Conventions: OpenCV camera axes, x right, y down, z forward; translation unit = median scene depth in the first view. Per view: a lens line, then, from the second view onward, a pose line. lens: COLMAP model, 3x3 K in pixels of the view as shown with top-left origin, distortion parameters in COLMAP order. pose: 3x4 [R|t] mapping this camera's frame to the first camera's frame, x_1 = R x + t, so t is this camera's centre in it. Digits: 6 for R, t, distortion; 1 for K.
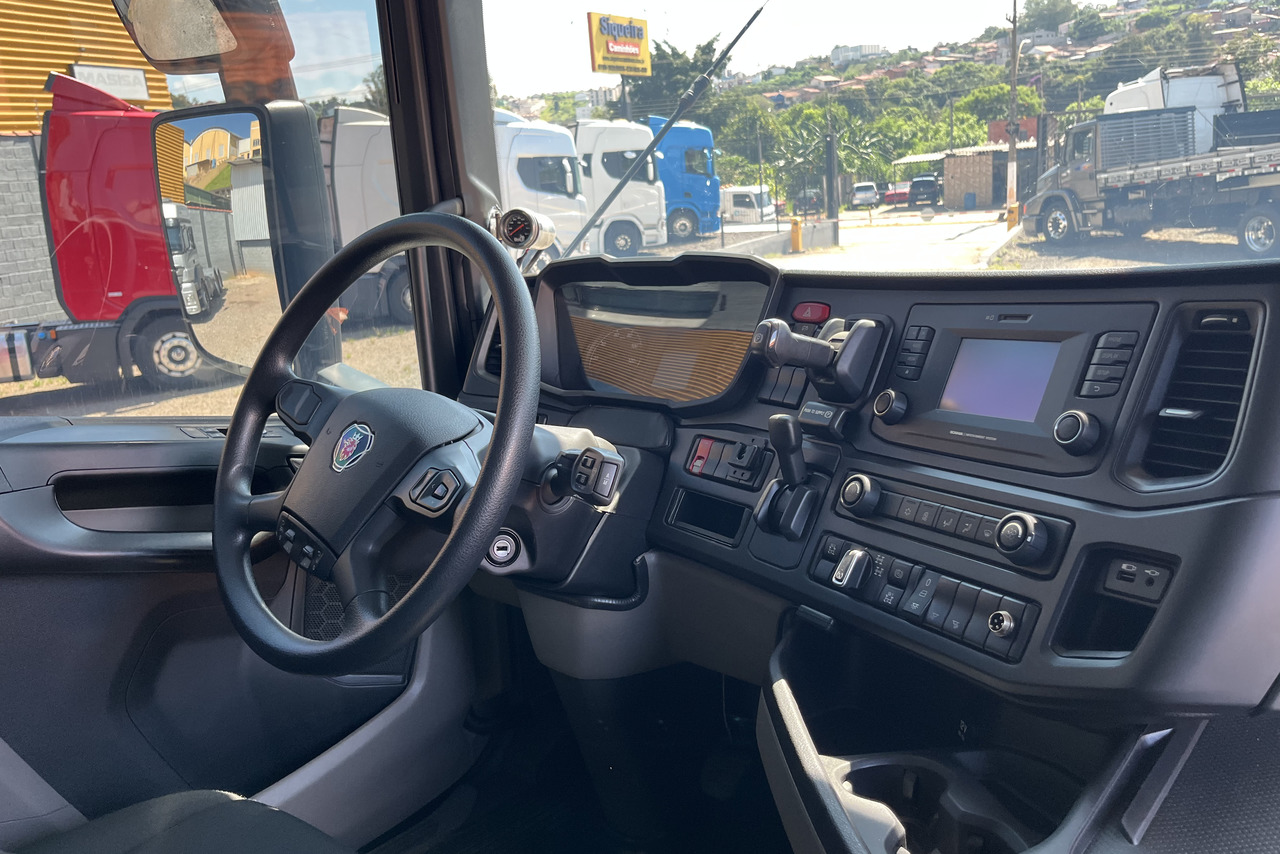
lens RADIAL K [[970.2, 0, 640.0], [0, 970.2, 427.0], [0, 0, 1]] dist [0.065805, -0.112950]
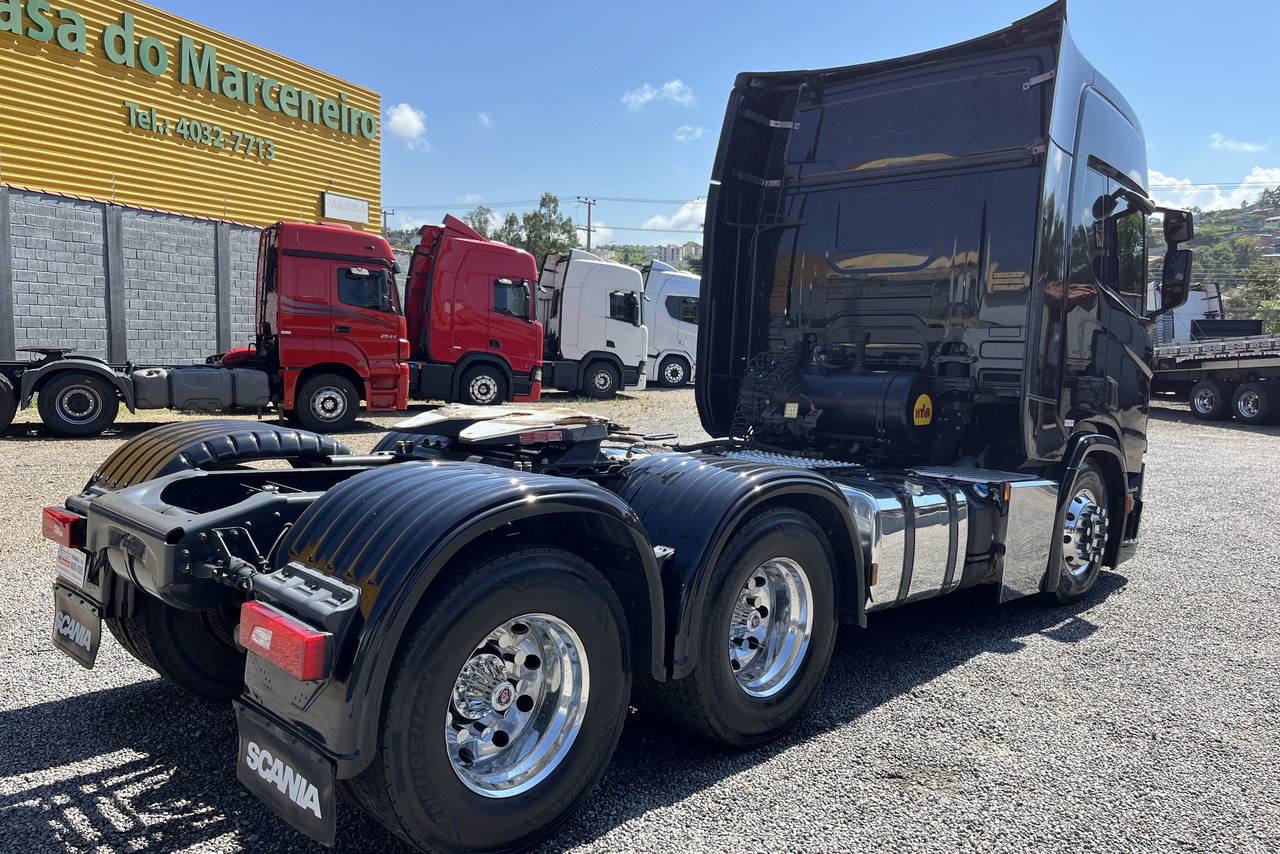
lens RADIAL K [[954.9, 0, 640.6], [0, 954.9, 409.8], [0, 0, 1]] dist [0.066993, -0.104835]
pose [[0.992449, 0.112202, -0.049554, -0.069410], [-0.118827, 0.979679, -0.161586, 0.091031], [0.030417, 0.166254, 0.985614, -0.263765]]
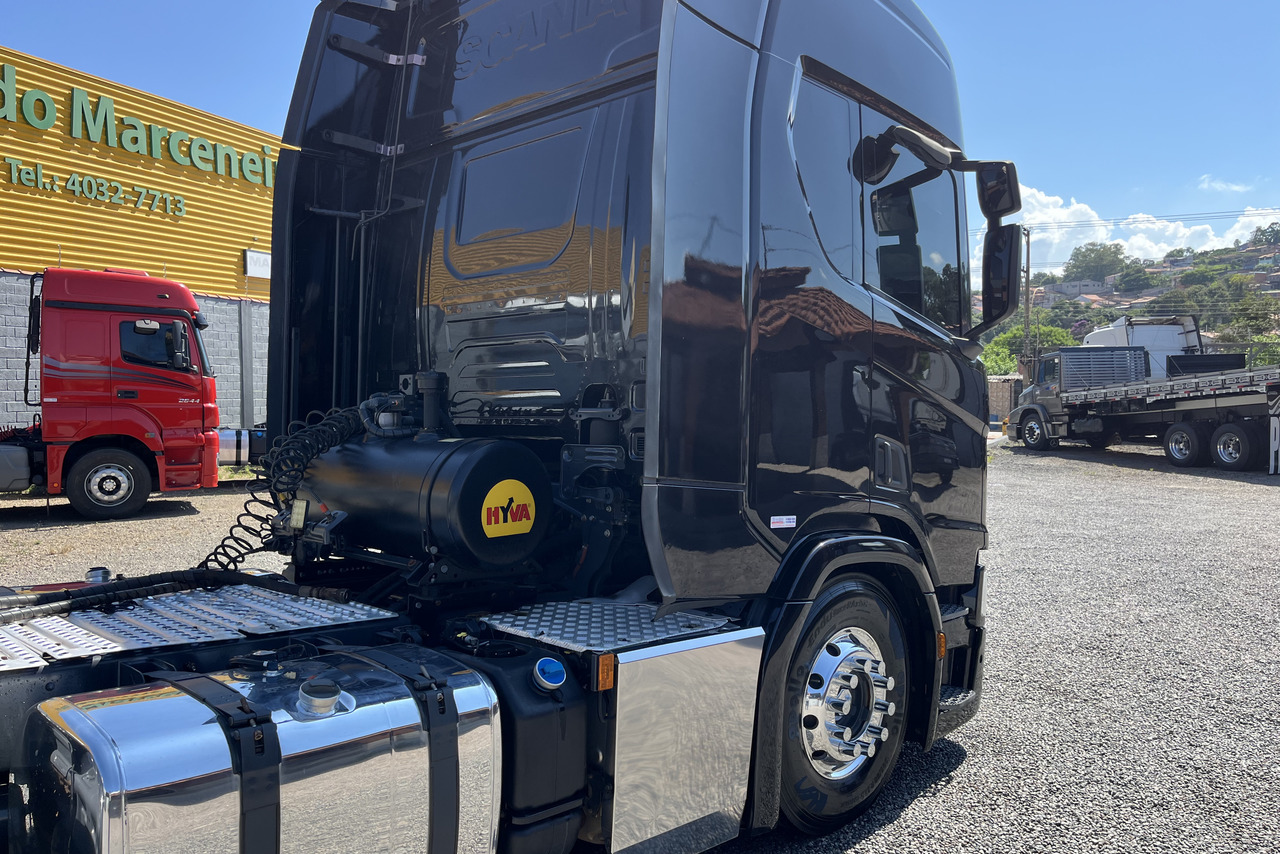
lens RADIAL K [[957.3, 0, 643.2], [0, 957.3, 412.0], [0, 0, 1]] dist [0.061479, -0.098467]
pose [[0.995305, 0.079038, -0.055867, 0.009272], [-0.089322, 0.972378, -0.215644, 0.059558], [0.037280, 0.219621, 0.974873, -0.161752]]
